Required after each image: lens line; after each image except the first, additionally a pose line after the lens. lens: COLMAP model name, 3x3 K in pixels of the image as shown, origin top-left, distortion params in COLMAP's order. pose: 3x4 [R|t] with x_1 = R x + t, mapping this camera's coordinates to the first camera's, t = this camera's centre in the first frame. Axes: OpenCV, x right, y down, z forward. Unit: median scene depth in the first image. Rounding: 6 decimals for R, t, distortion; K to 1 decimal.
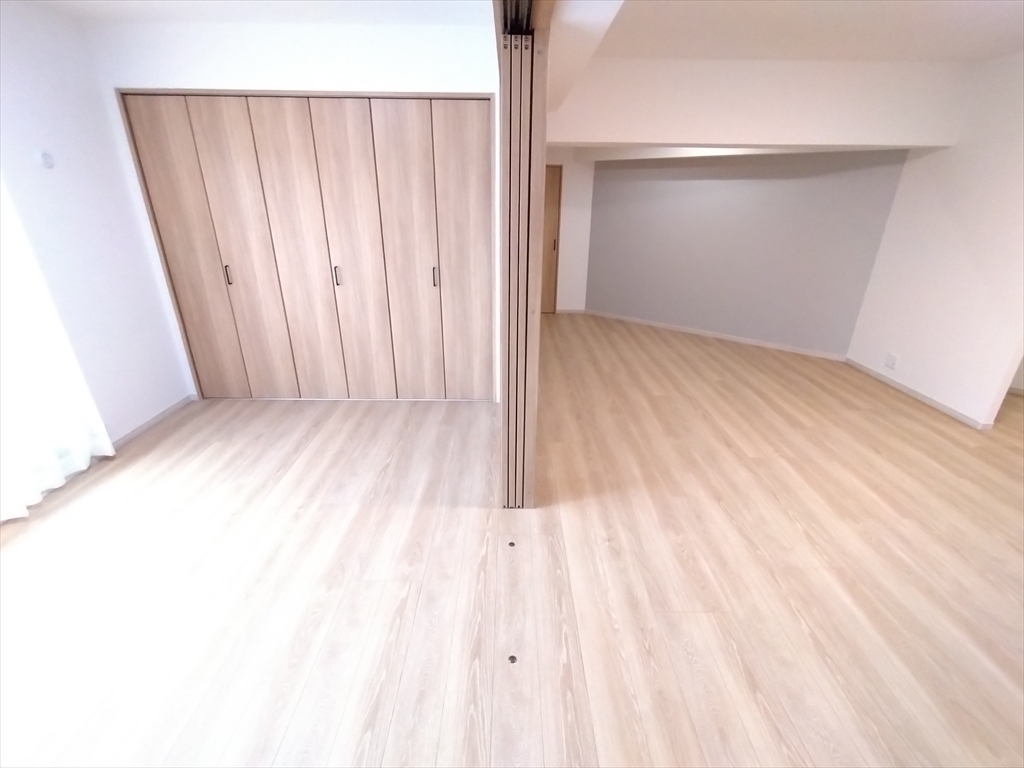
lens RADIAL K [[461.5, 0, 512.3], [0, 461.5, 379.9], [0, 0, 1]] dist [0.001717, -0.001209]
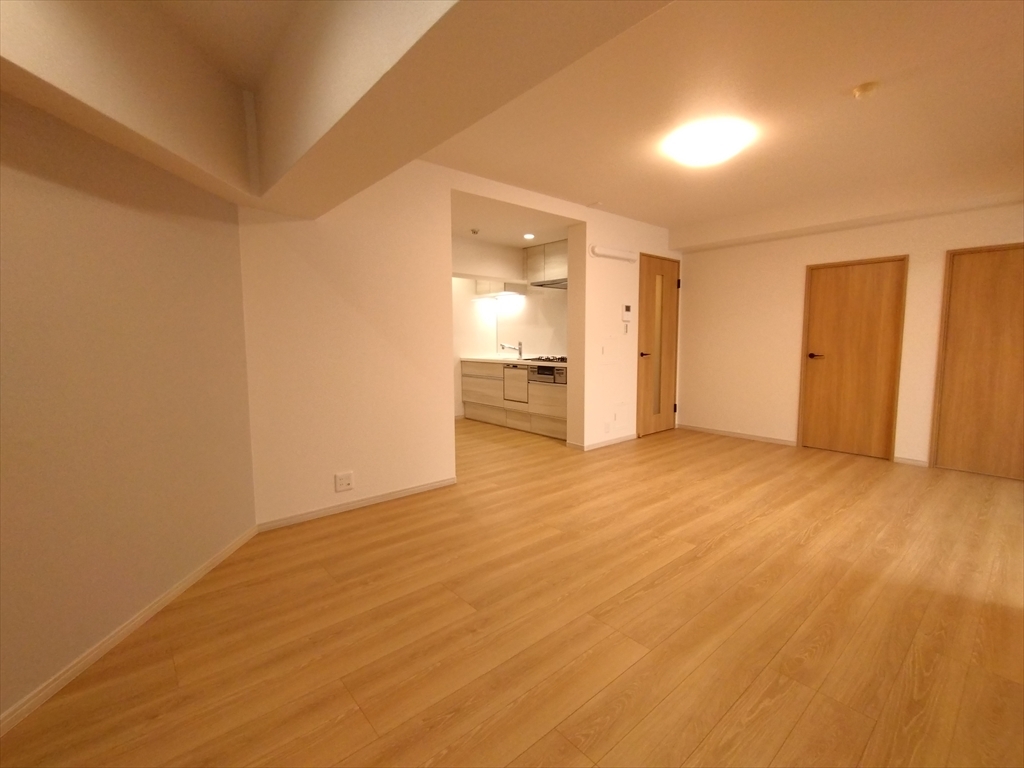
lens RADIAL K [[461.5, 0, 515.6], [0, 461.5, 381.6], [0, 0, 1]] dist [0.001717, -0.001209]
pose [[-0.654086, -0.077181, 0.752472, 0.095142], [0.282931, 0.897609, 0.338005, -0.474800], [-0.701514, 0.433982, -0.565277, 1.497539]]
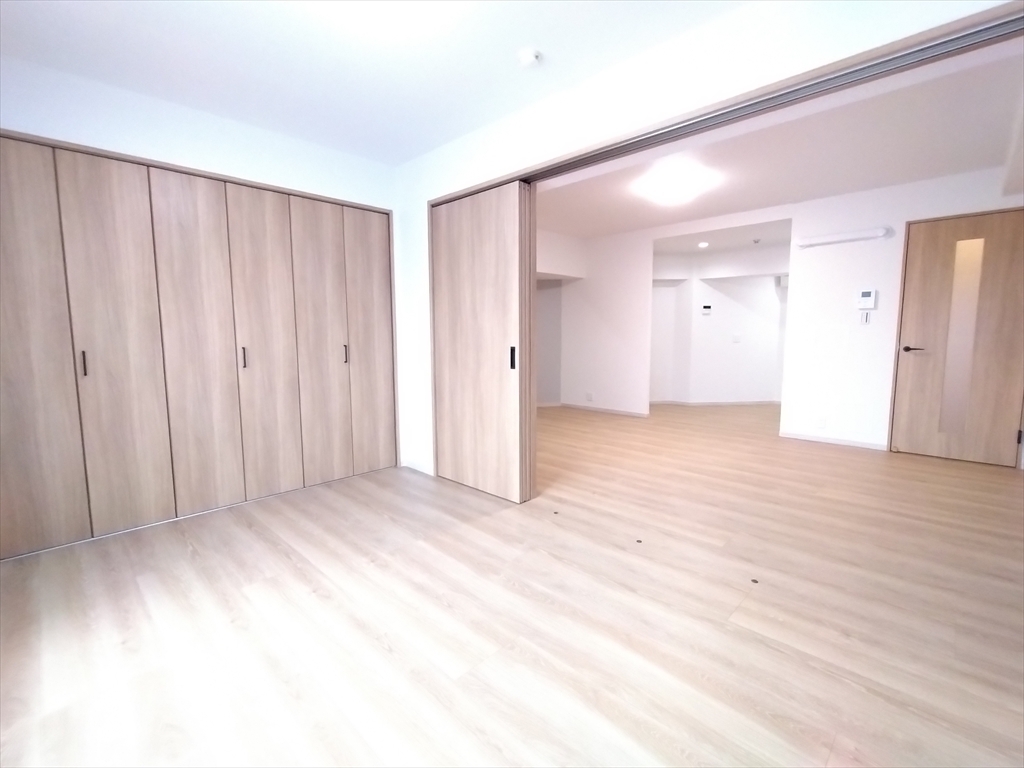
lens RADIAL K [[461.5, 0, 513.2], [0, 461.5, 381.0], [0, 0, 1]] dist [0.001717, -0.001209]
pose [[0.700796, -0.087283, 0.708002, -0.694559], [0.278706, 0.947105, -0.159109, 0.120822], [-0.656664, 0.308827, 0.688054, 0.032037]]
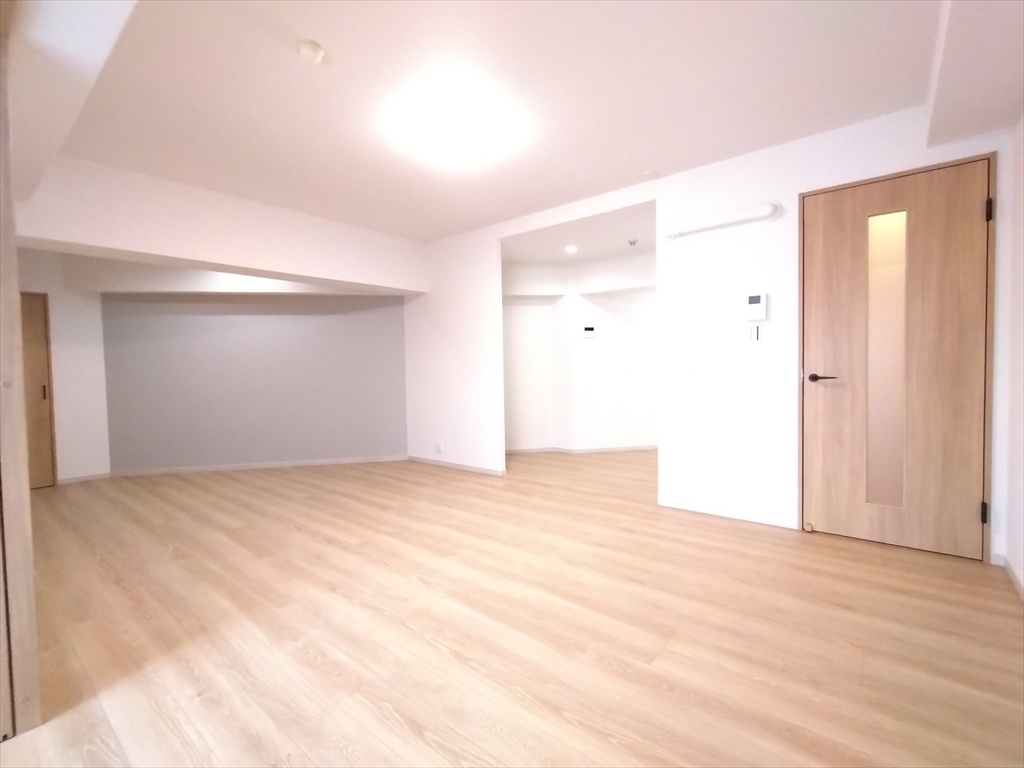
lens RADIAL K [[461.5, 0, 514.6], [0, 461.5, 380.3], [0, 0, 1]] dist [0.001717, -0.001209]
pose [[0.631919, -0.047610, 0.773570, -0.004990], [0.315479, 0.927481, -0.200628, 0.139553], [-0.707920, 0.370826, 0.601113, 0.047909]]
